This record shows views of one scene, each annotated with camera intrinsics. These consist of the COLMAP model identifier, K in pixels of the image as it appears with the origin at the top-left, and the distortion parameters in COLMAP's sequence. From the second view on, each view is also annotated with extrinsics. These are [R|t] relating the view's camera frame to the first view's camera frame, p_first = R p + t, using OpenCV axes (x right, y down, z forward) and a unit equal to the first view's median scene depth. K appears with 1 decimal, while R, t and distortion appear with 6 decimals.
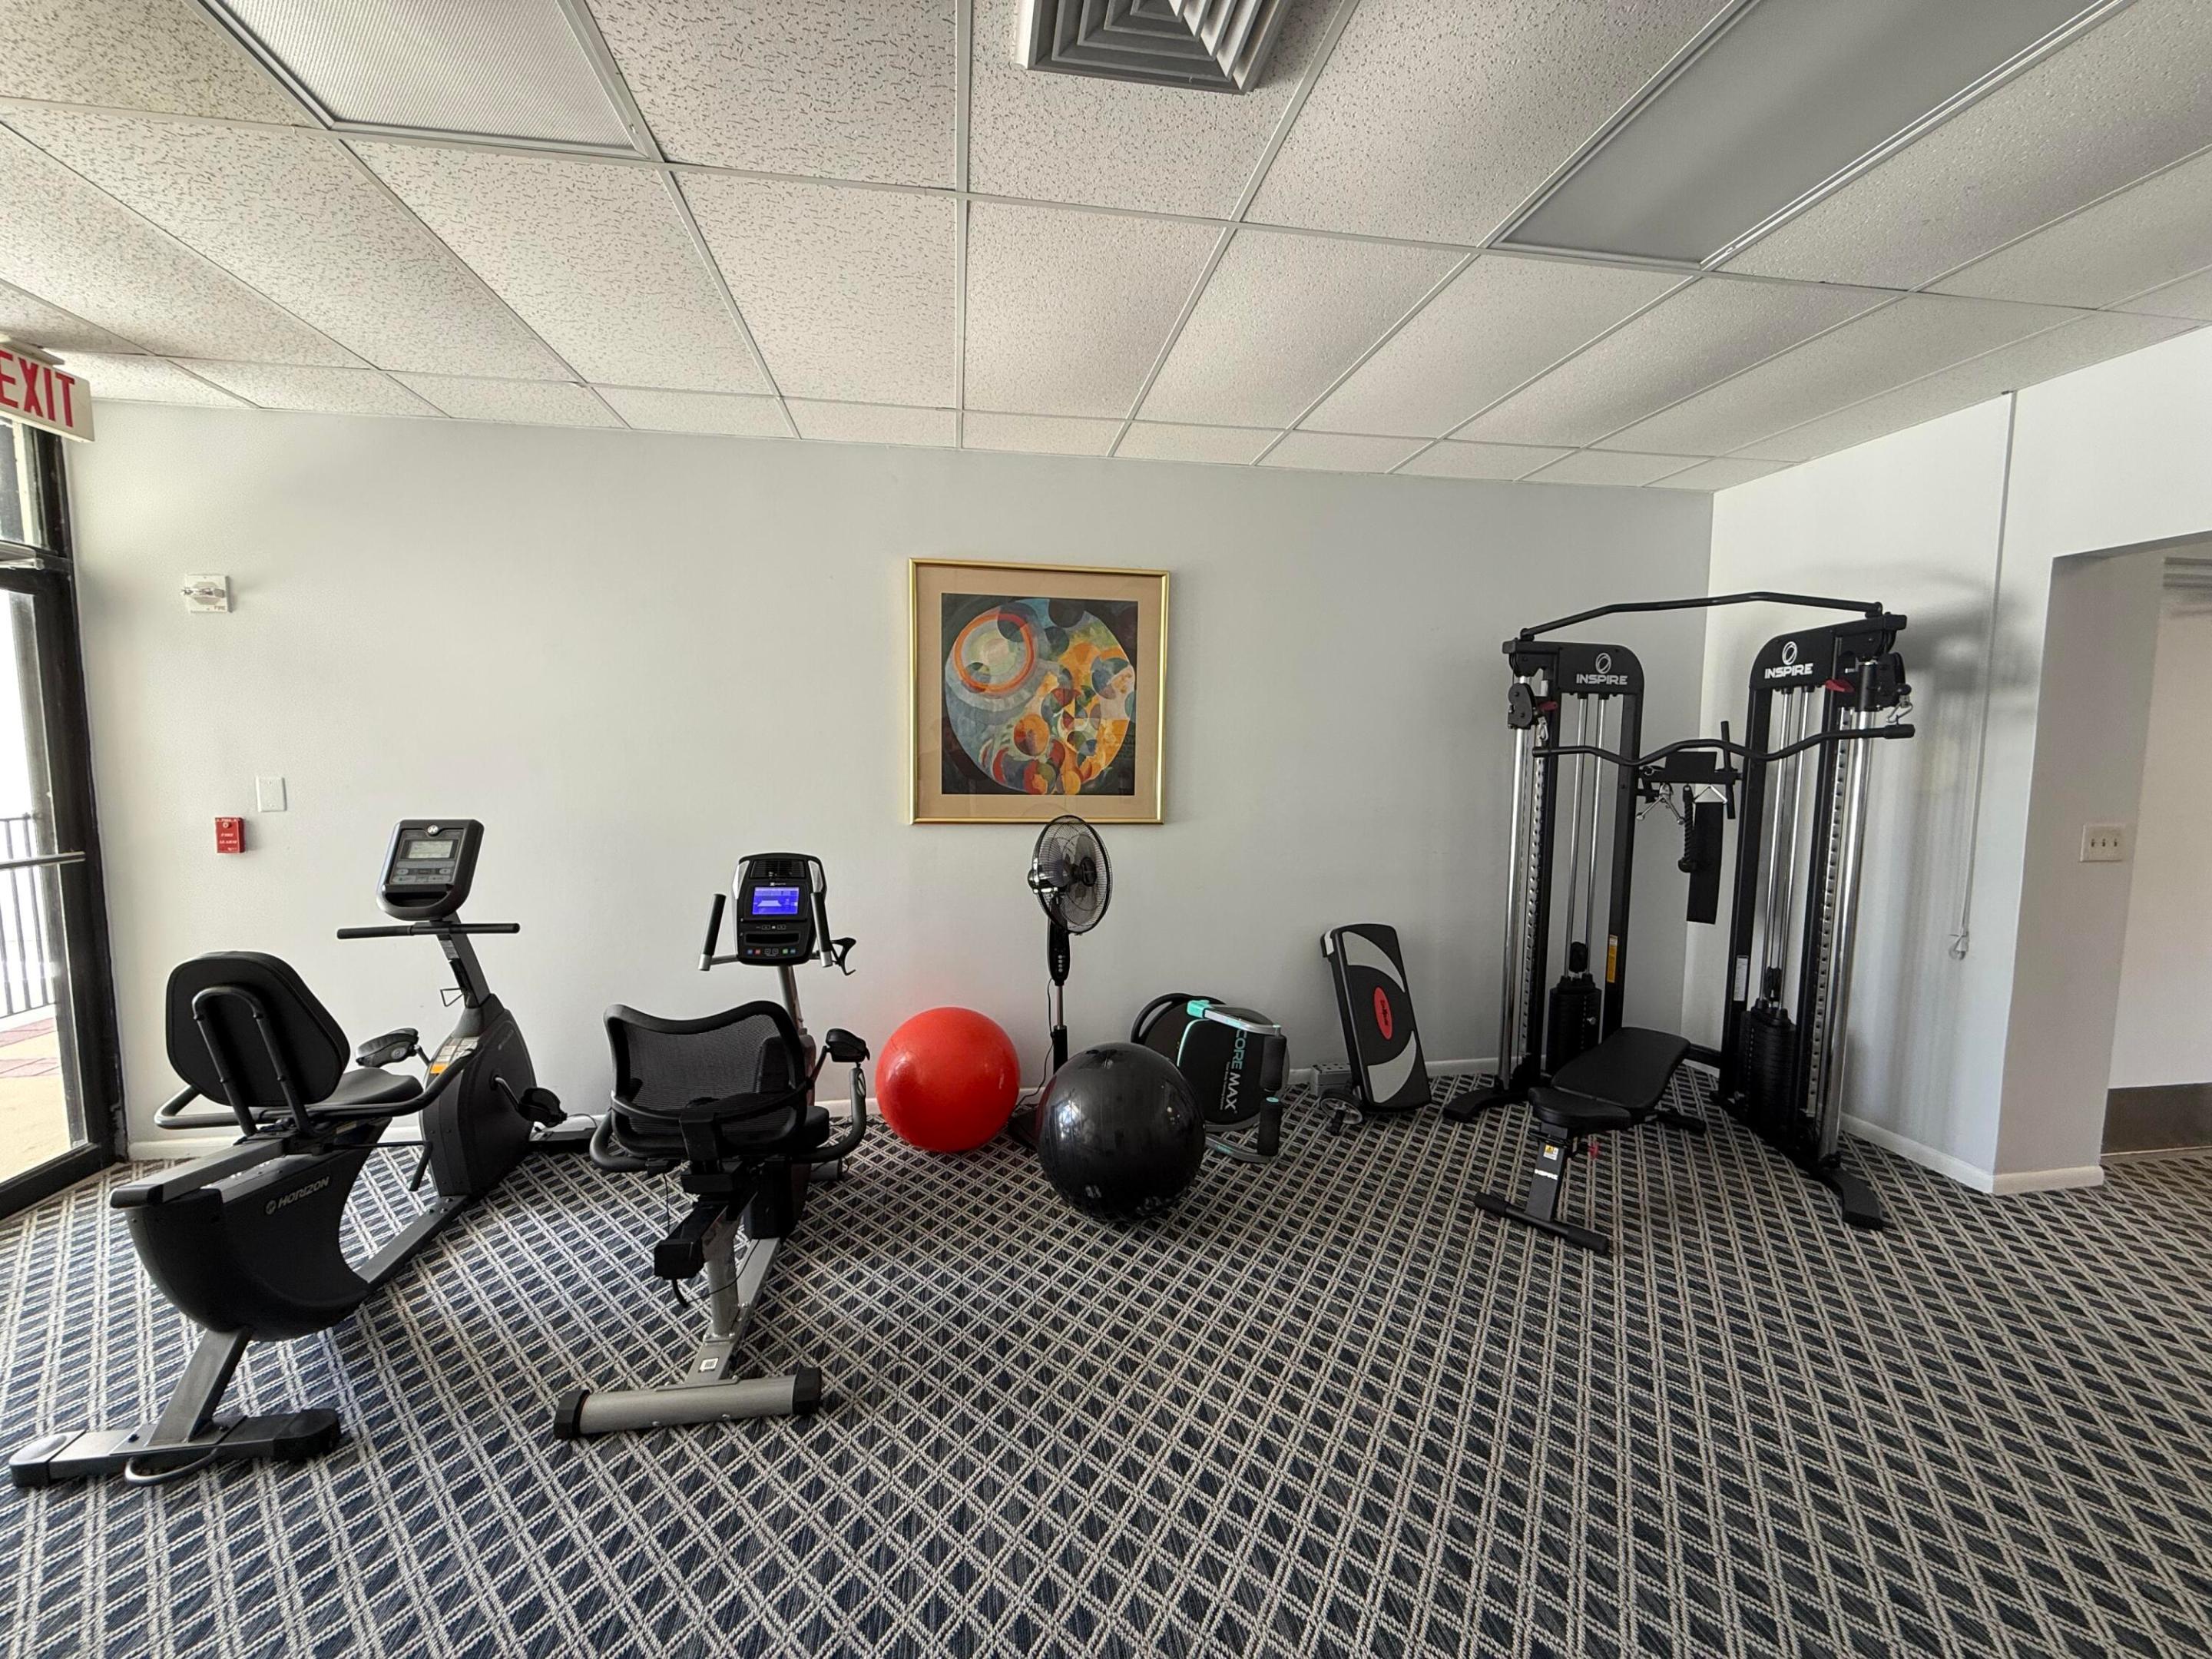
lens RADIAL K [[892.5, 0, 1102.3], [0, 892.5, 825.0], [0, 0, 1]] dist [-0.000503, -0.000343]
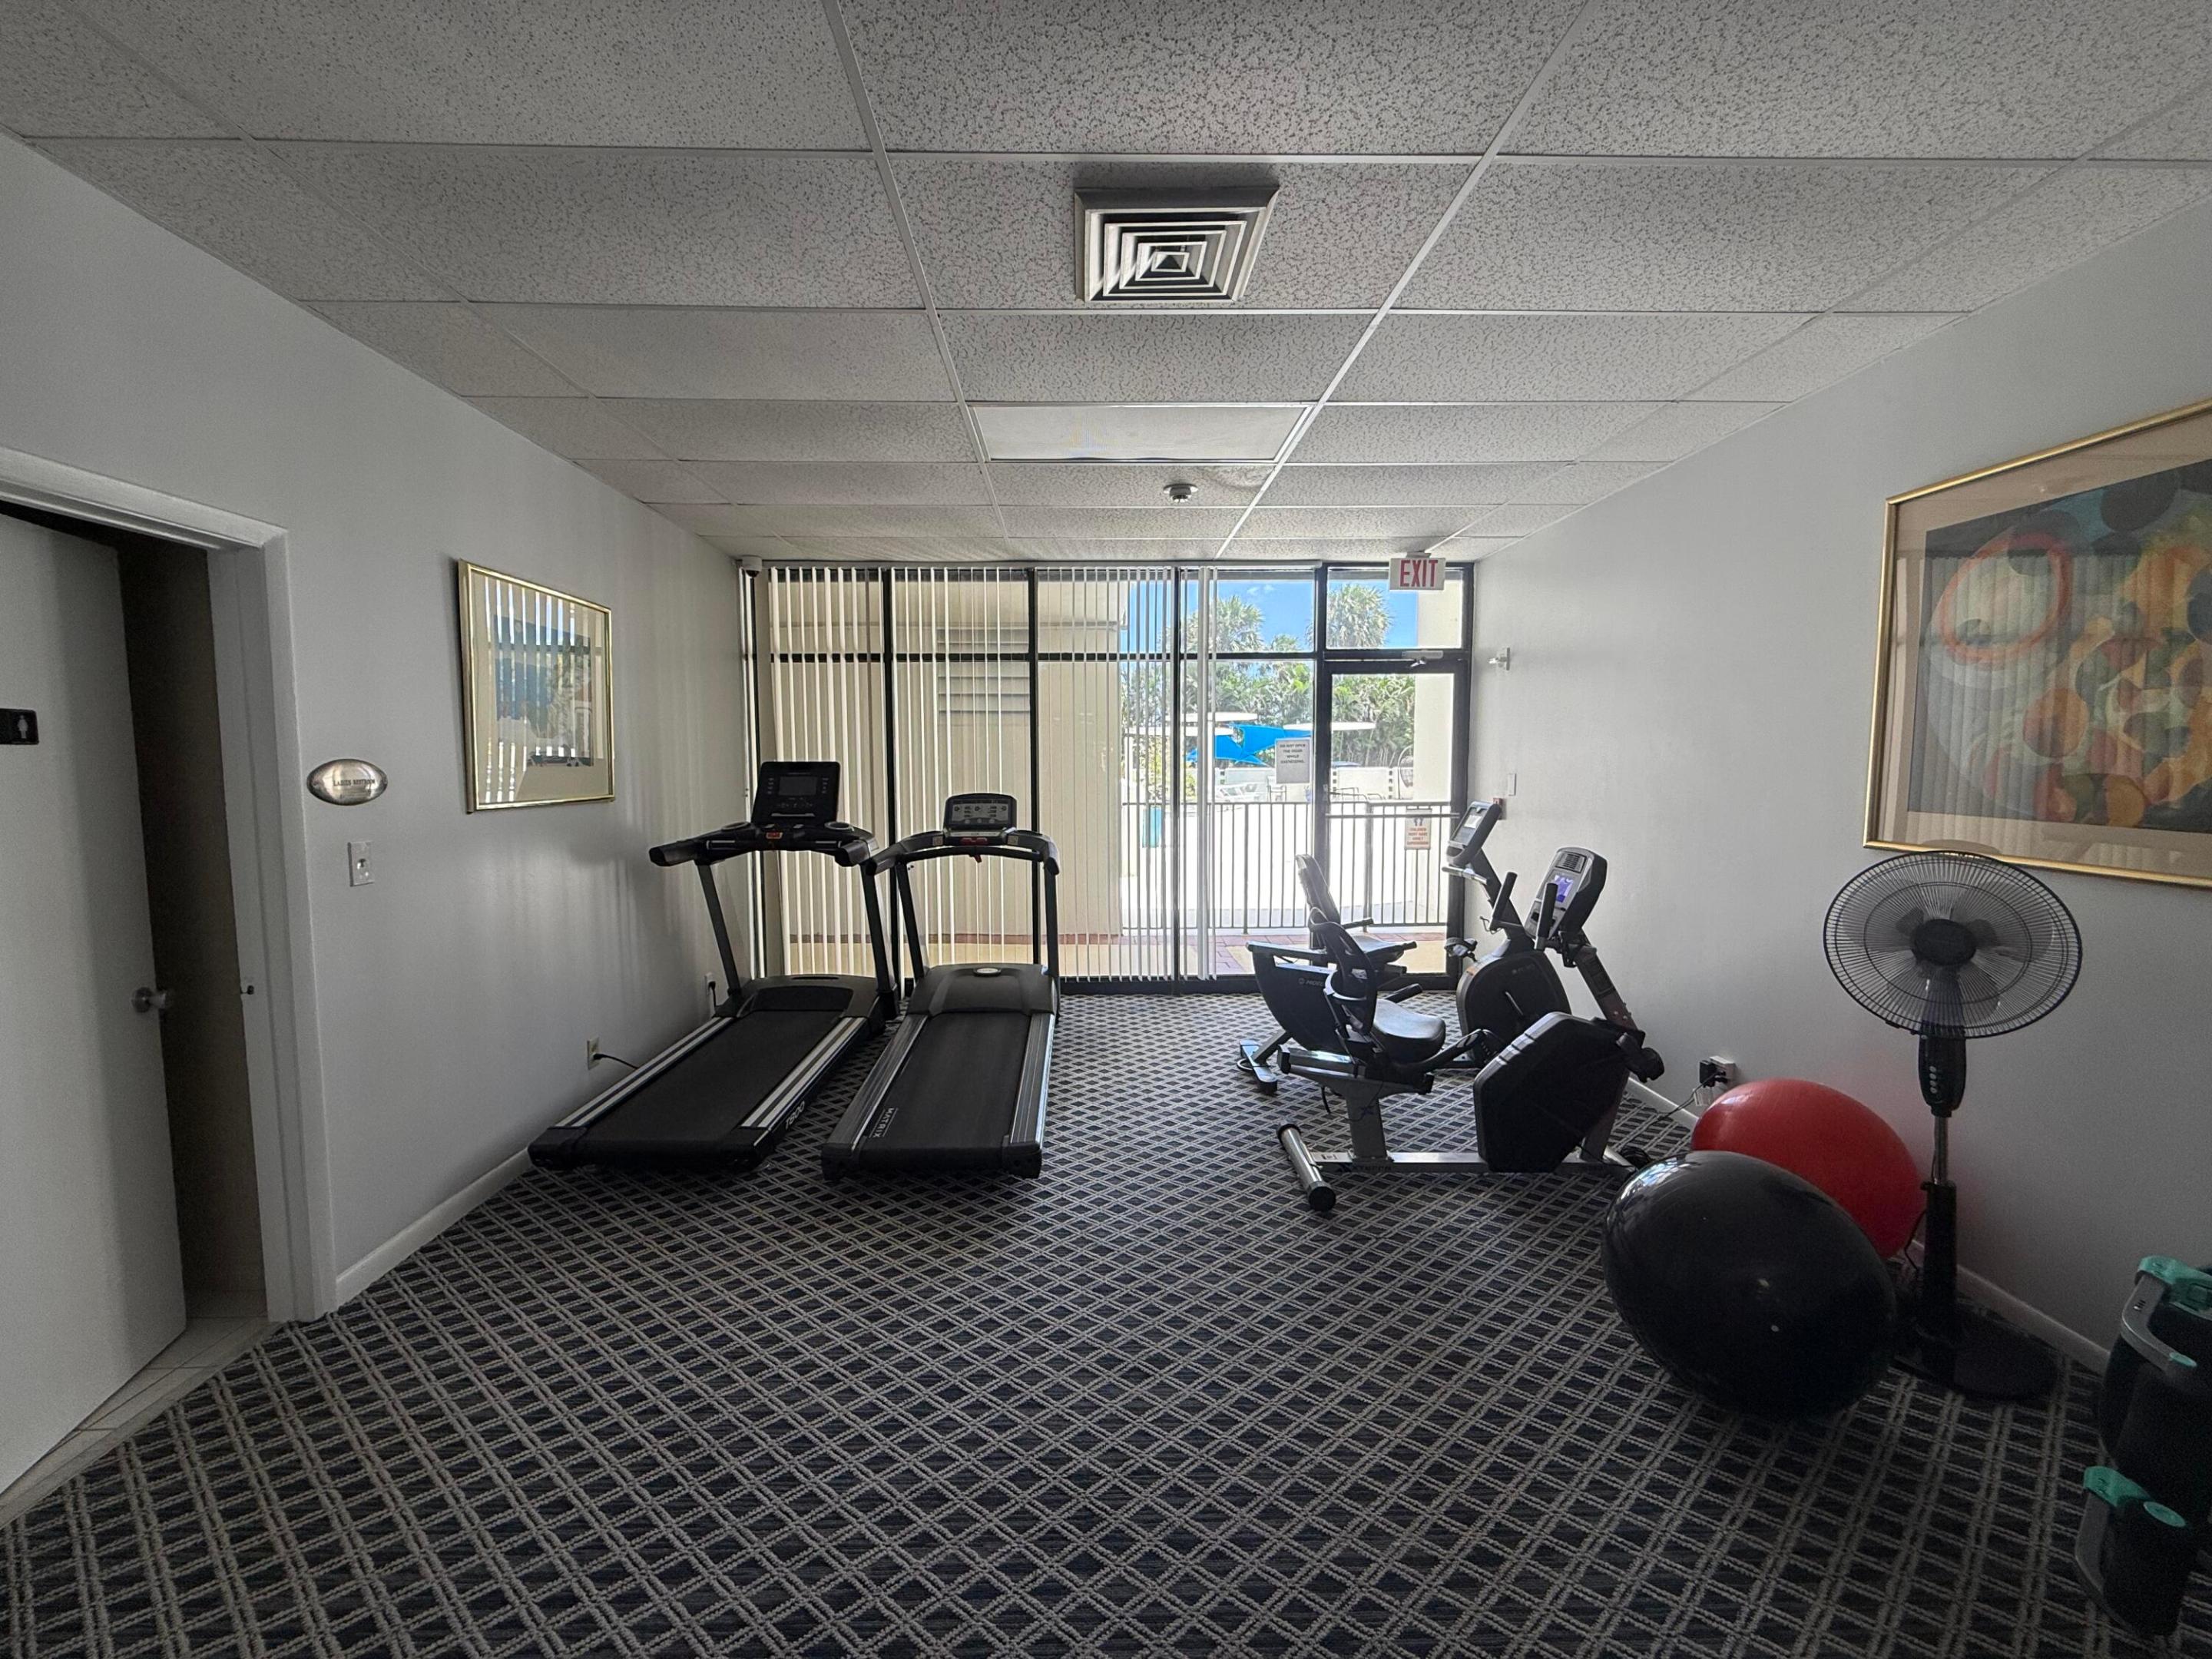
lens RADIAL K [[871.4, 0, 1093.8], [0, 871.4, 827.5], [0, 0, 1]] dist [-0.000081, -0.000239]
pose [[-0.135744, 0.071486, -0.988162, 0.615985], [-0.097092, 0.991633, 0.085075, -0.017620], [0.985975, 0.107491, -0.127668, 0.444732]]
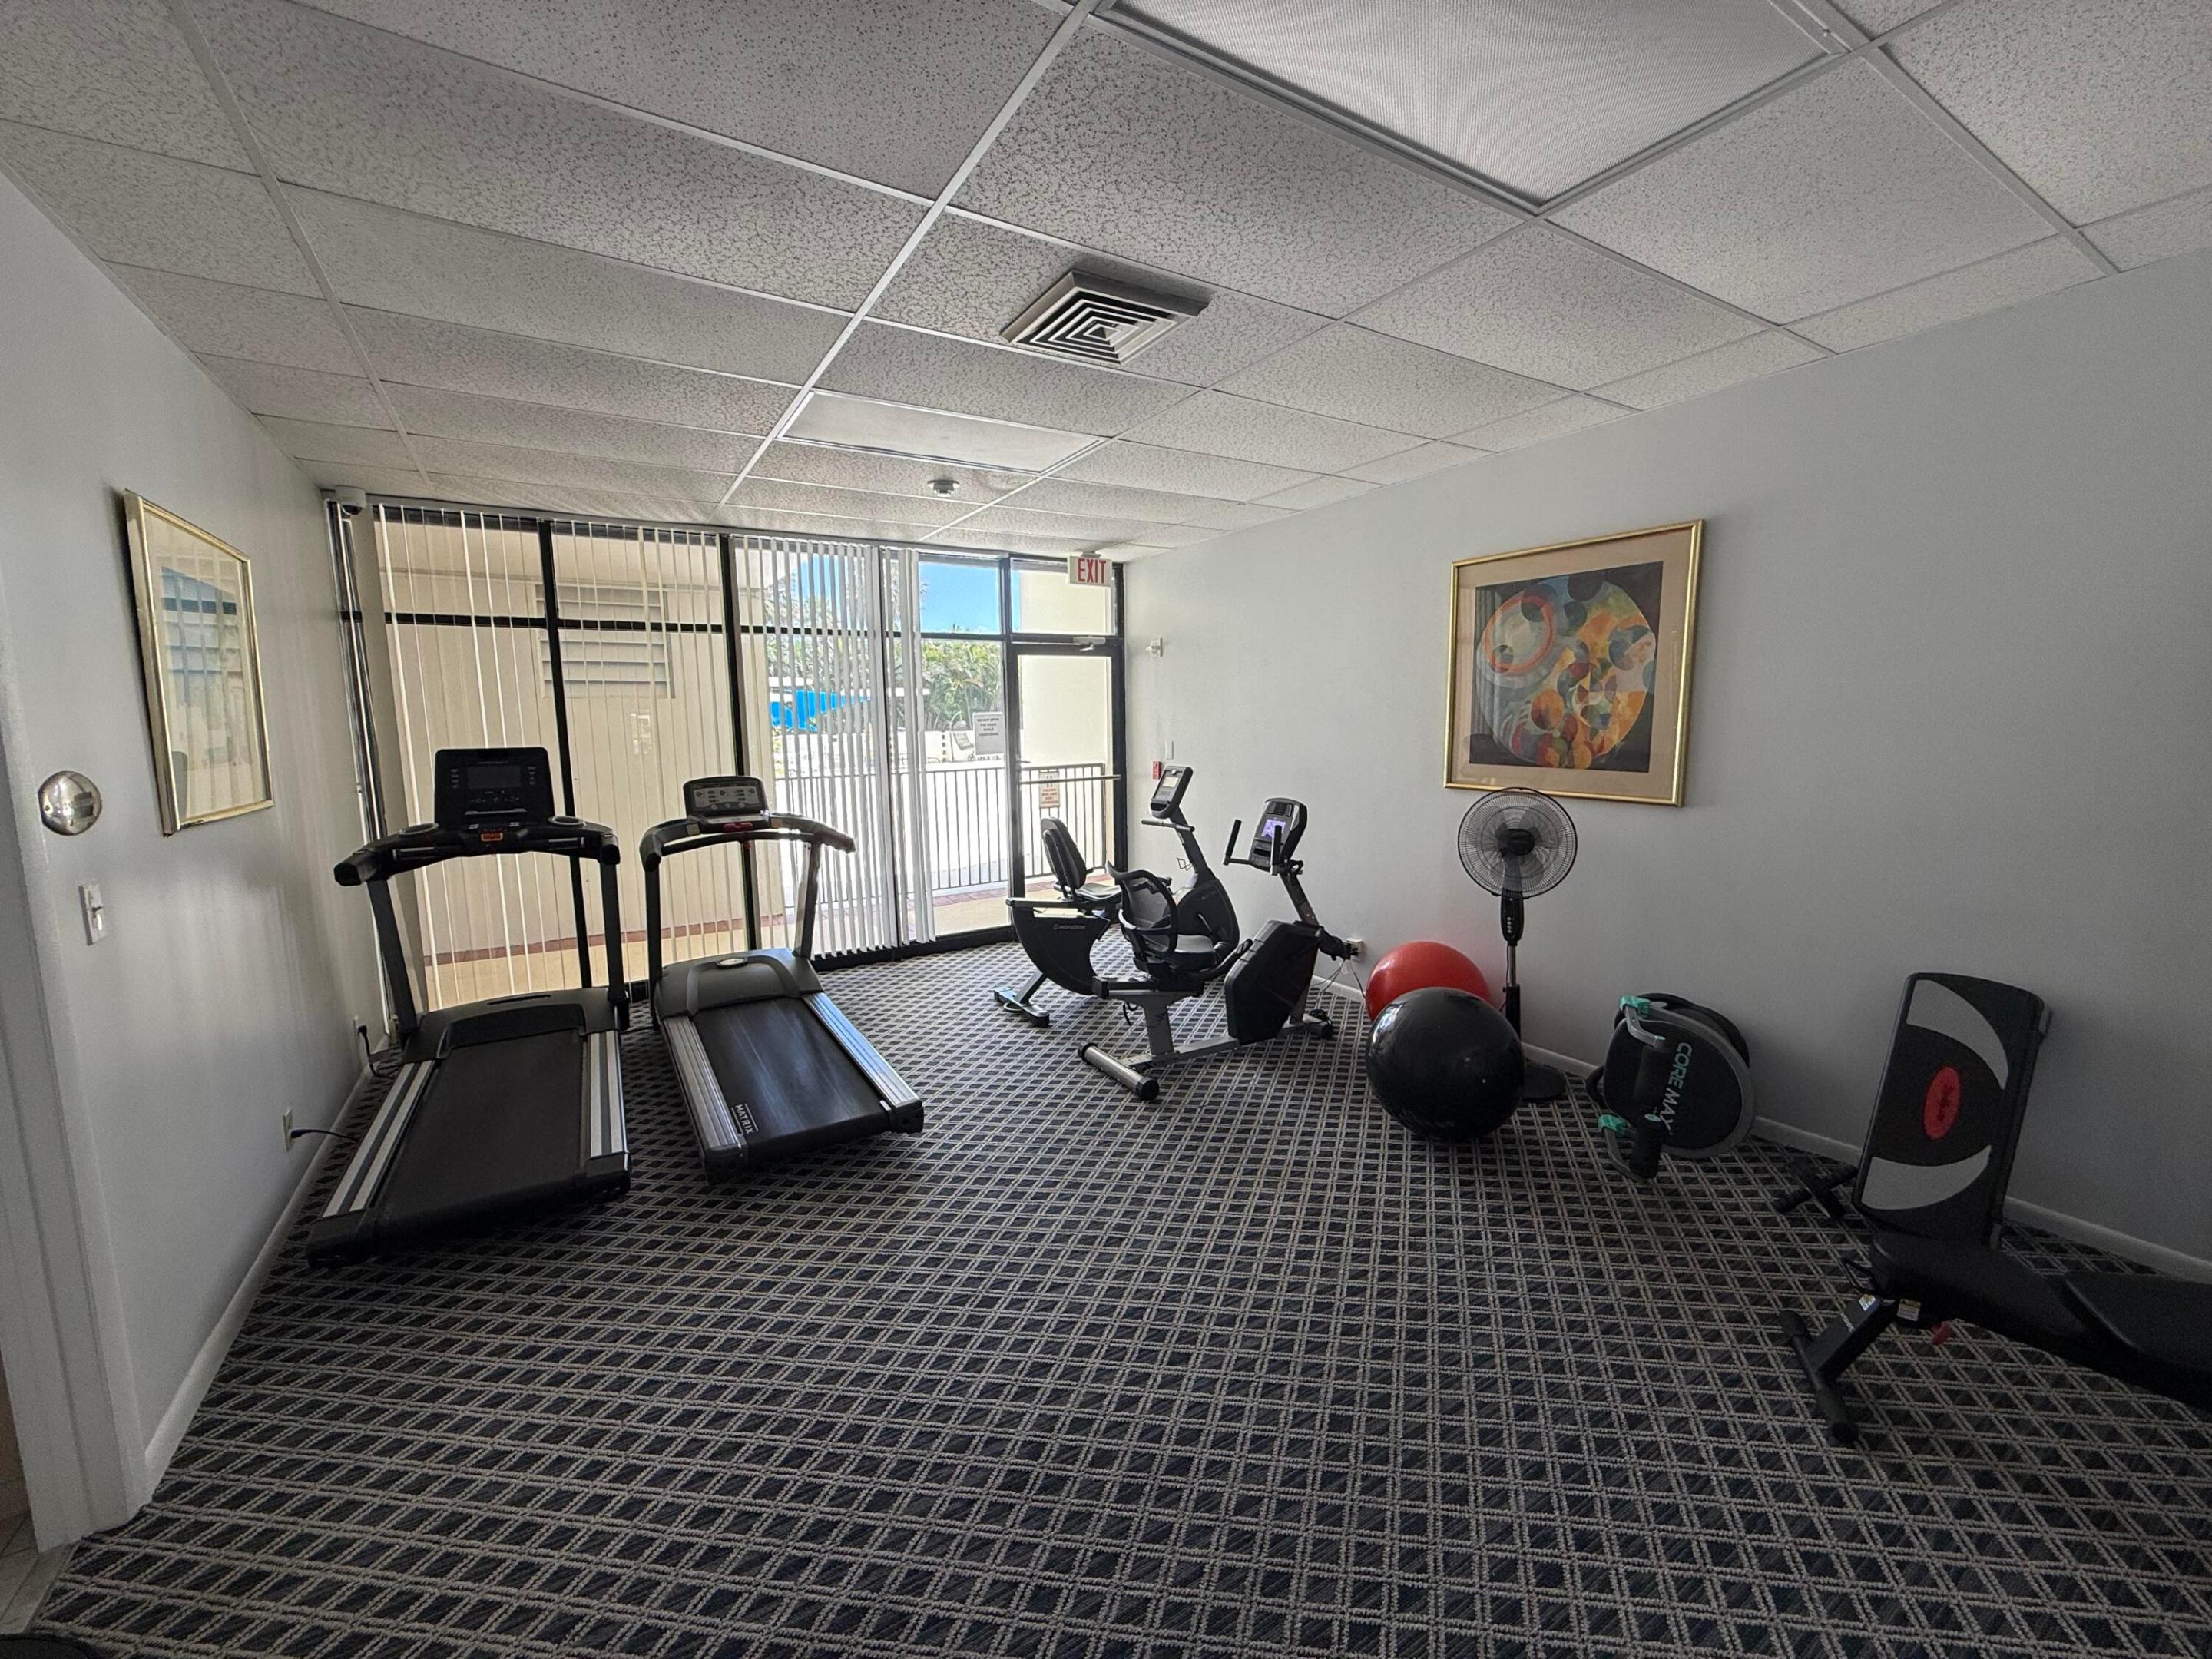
lens RADIAL K [[871.4, 0, 1093.8], [0, 871.4, 827.5], [0, 0, 1]] dist [-0.000081, -0.000239]
pose [[0.372068, 0.102224, -0.922559, 0.690999], [-0.073579, 0.994038, 0.080469, -0.007415], [0.925284, 0.037941, 0.377372, 0.133207]]
